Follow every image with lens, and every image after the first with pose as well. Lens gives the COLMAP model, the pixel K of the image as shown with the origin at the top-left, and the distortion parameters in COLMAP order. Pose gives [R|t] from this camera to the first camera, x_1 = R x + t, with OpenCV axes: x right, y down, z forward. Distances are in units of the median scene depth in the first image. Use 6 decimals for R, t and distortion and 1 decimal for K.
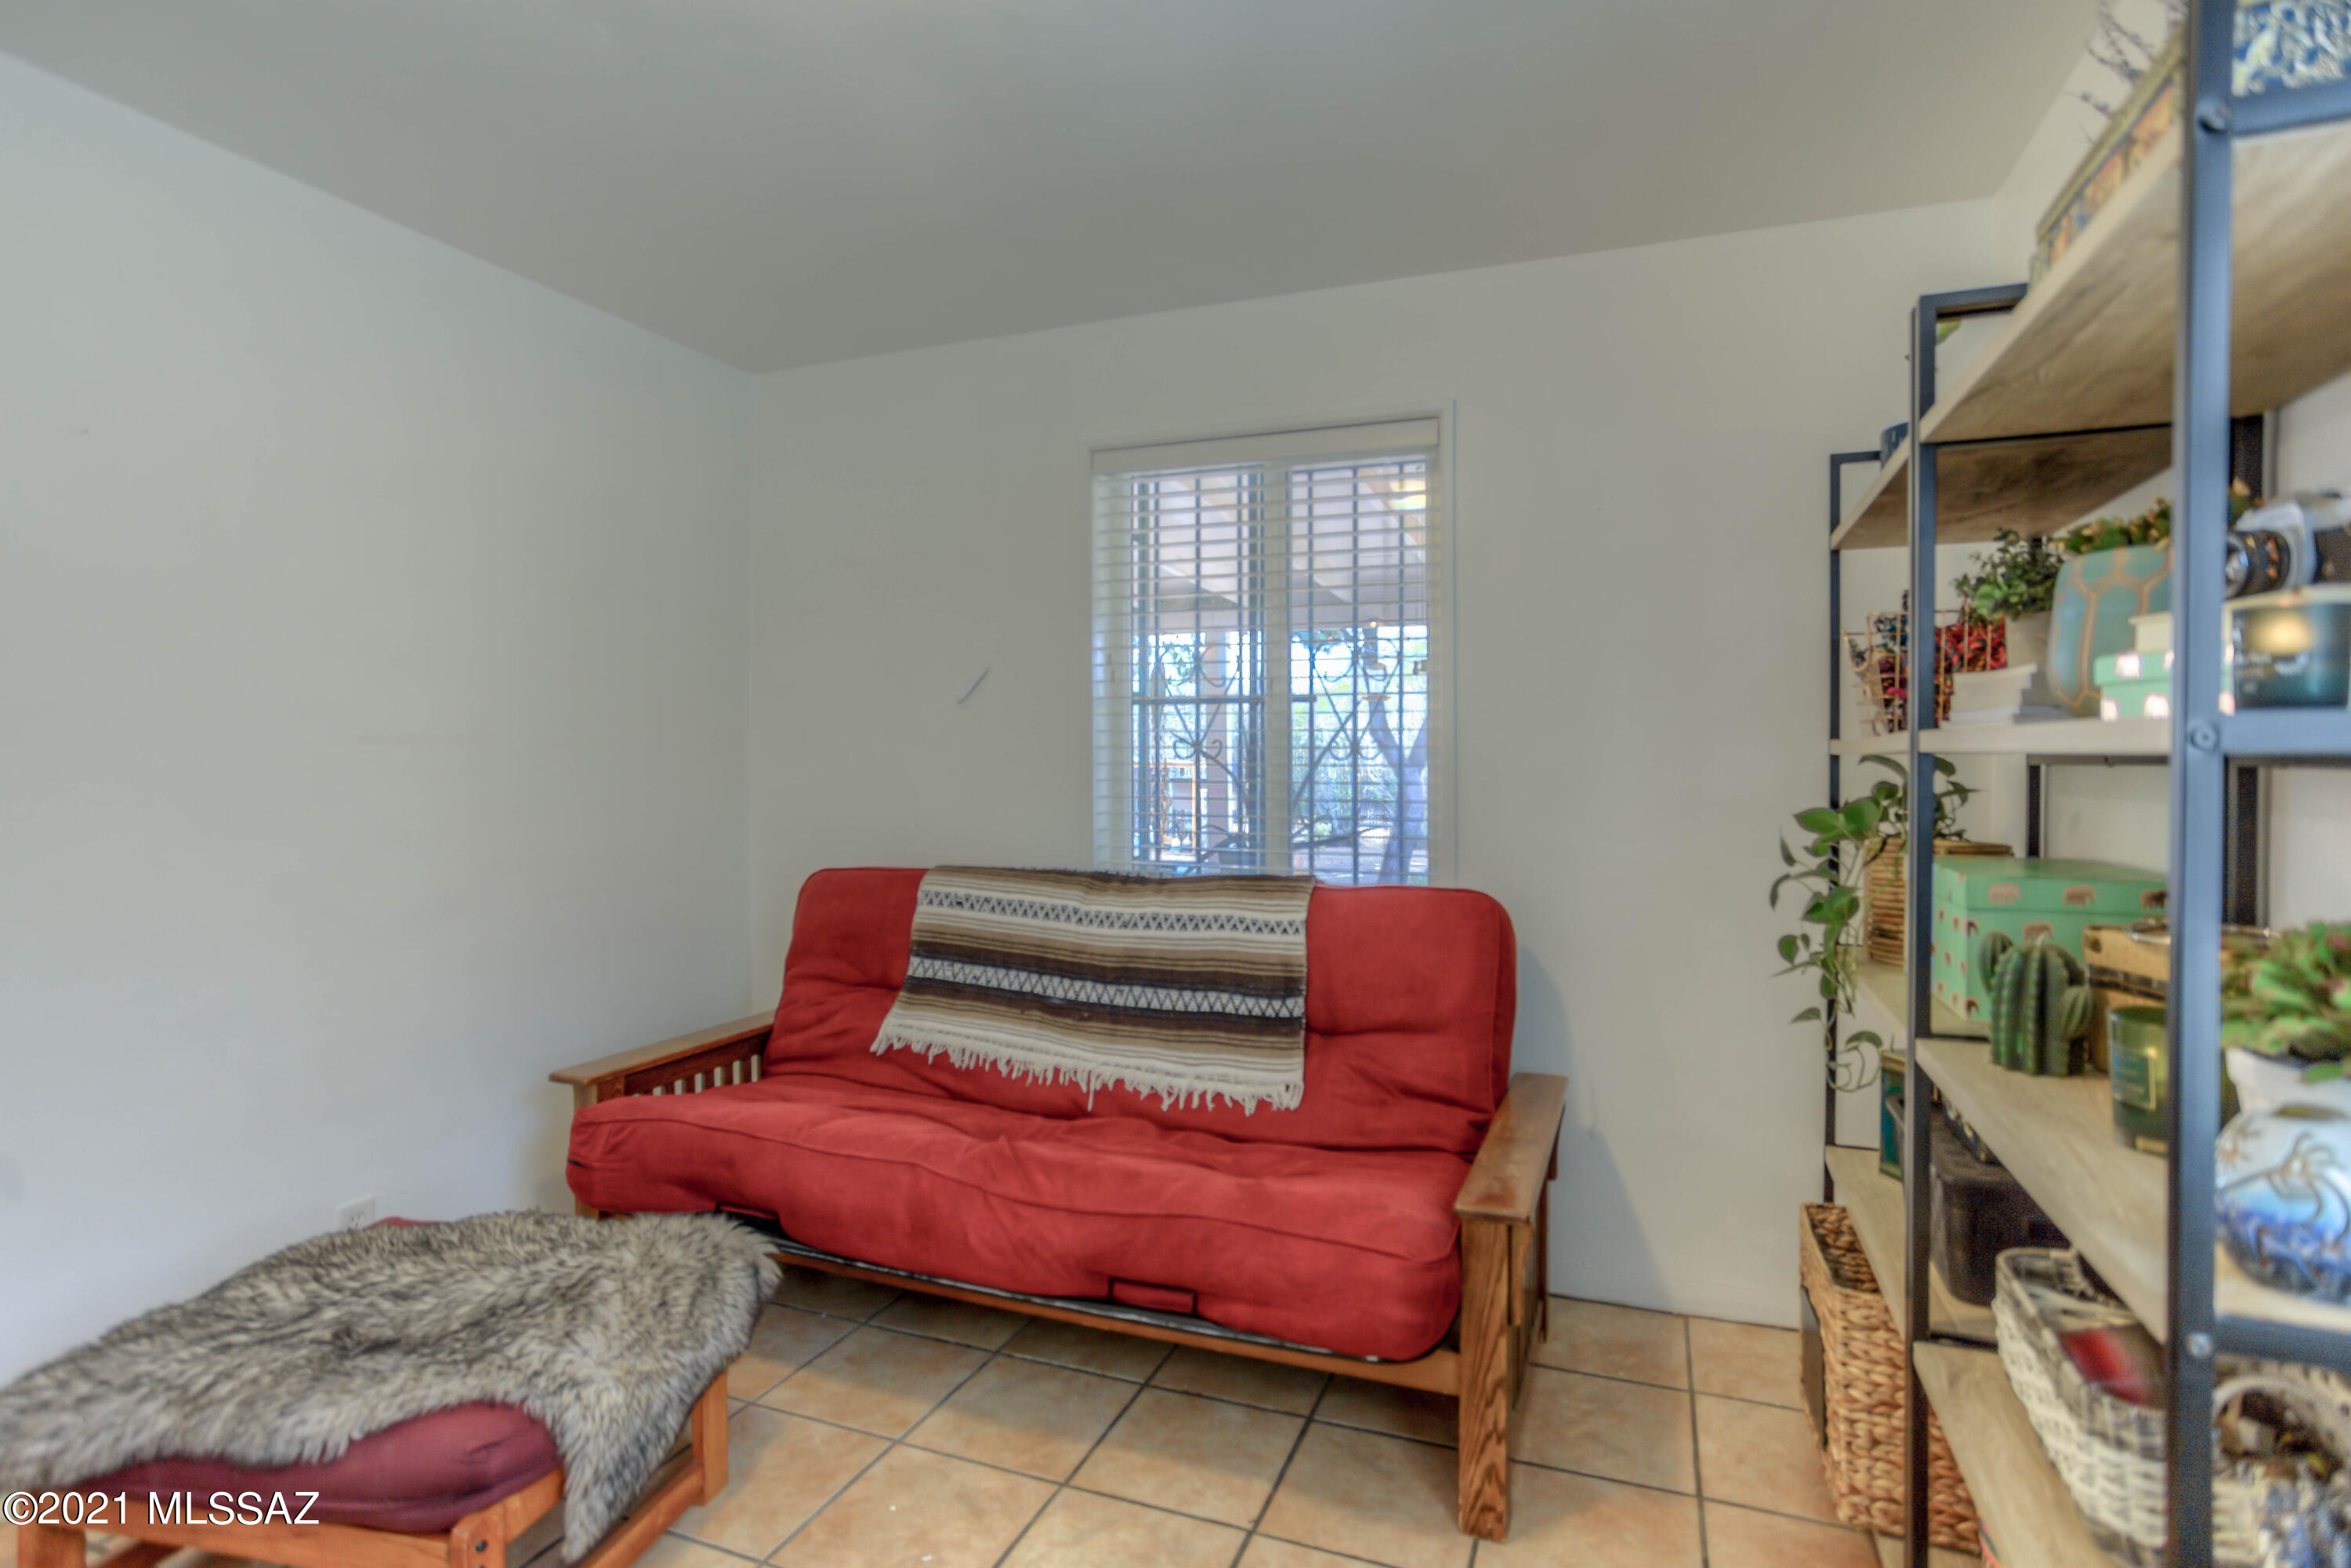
lens RADIAL K [[1161.3, 0, 1192.0], [0, 1161.3, 760.4], [0, 0, 1]] dist [-0.057726, 0.029176]
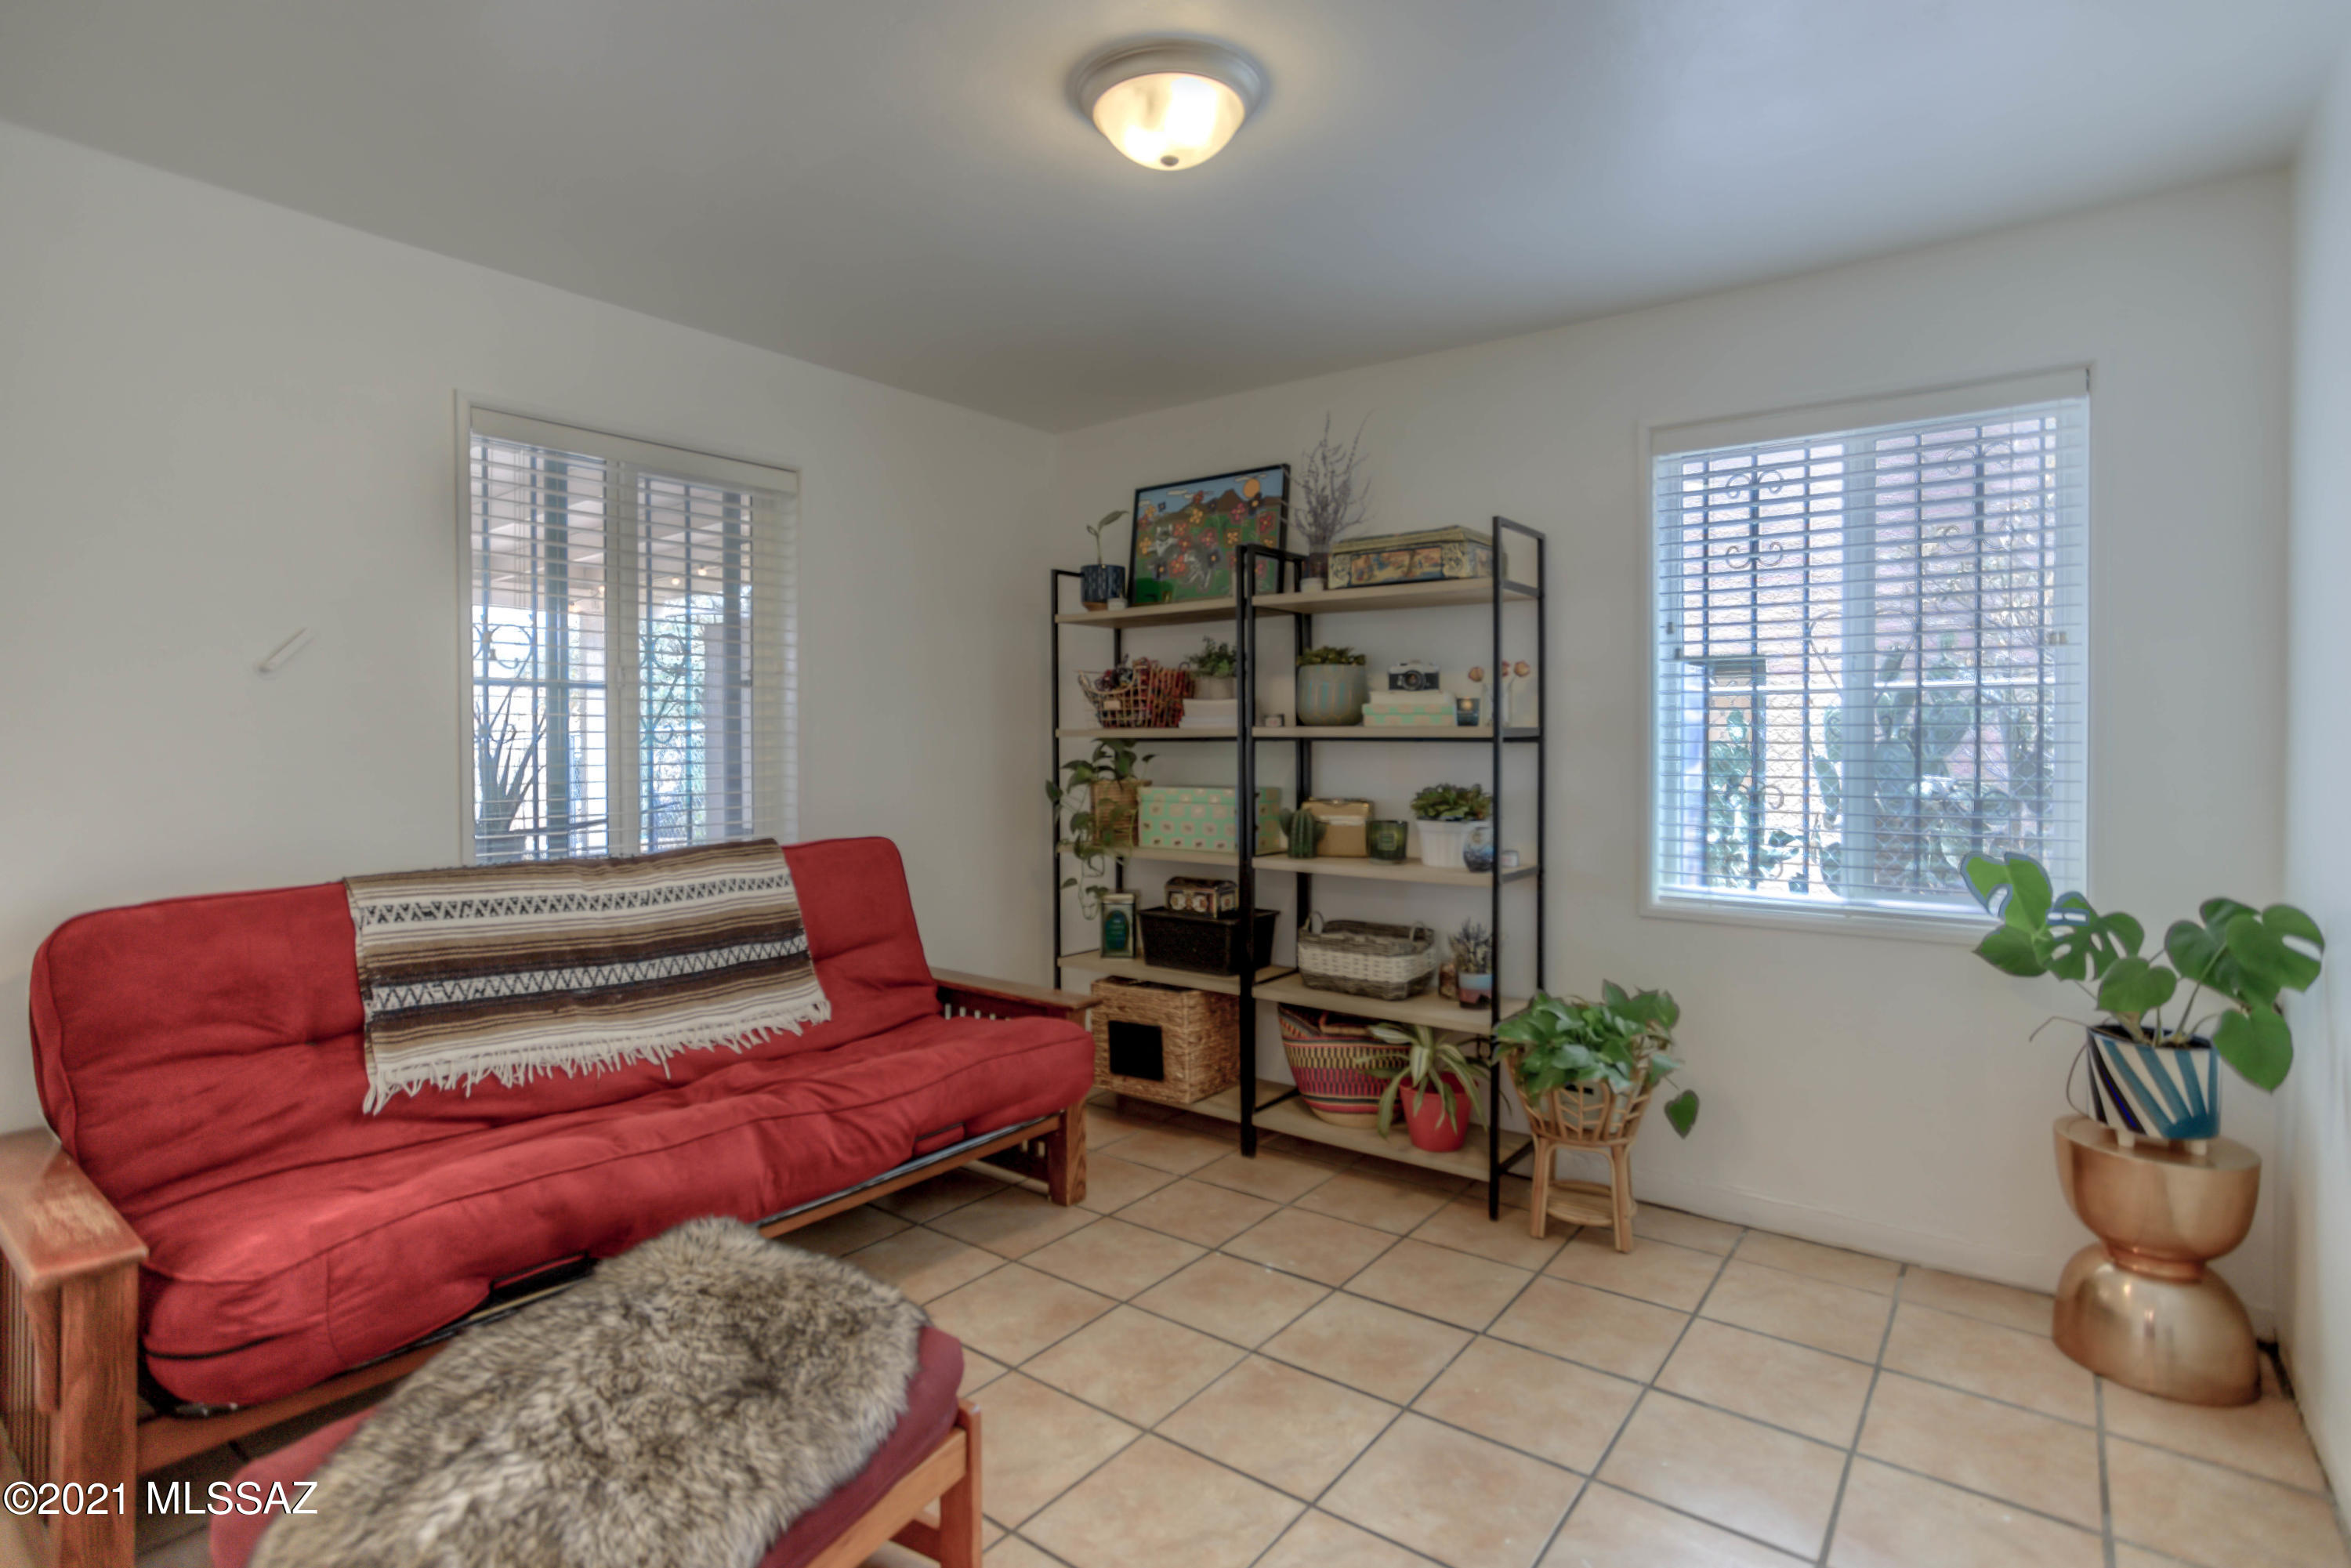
lens RADIAL K [[1161.3, 0, 1192.0], [0, 1161.3, 760.4], [0, 0, 1]] dist [-0.057726, 0.029176]
pose [[0.271414, -0.017610, 0.962301, -0.931267], [0.008196, 0.999839, 0.015985, 0.002423], [-0.962428, 0.003548, 0.271515, 0.255408]]
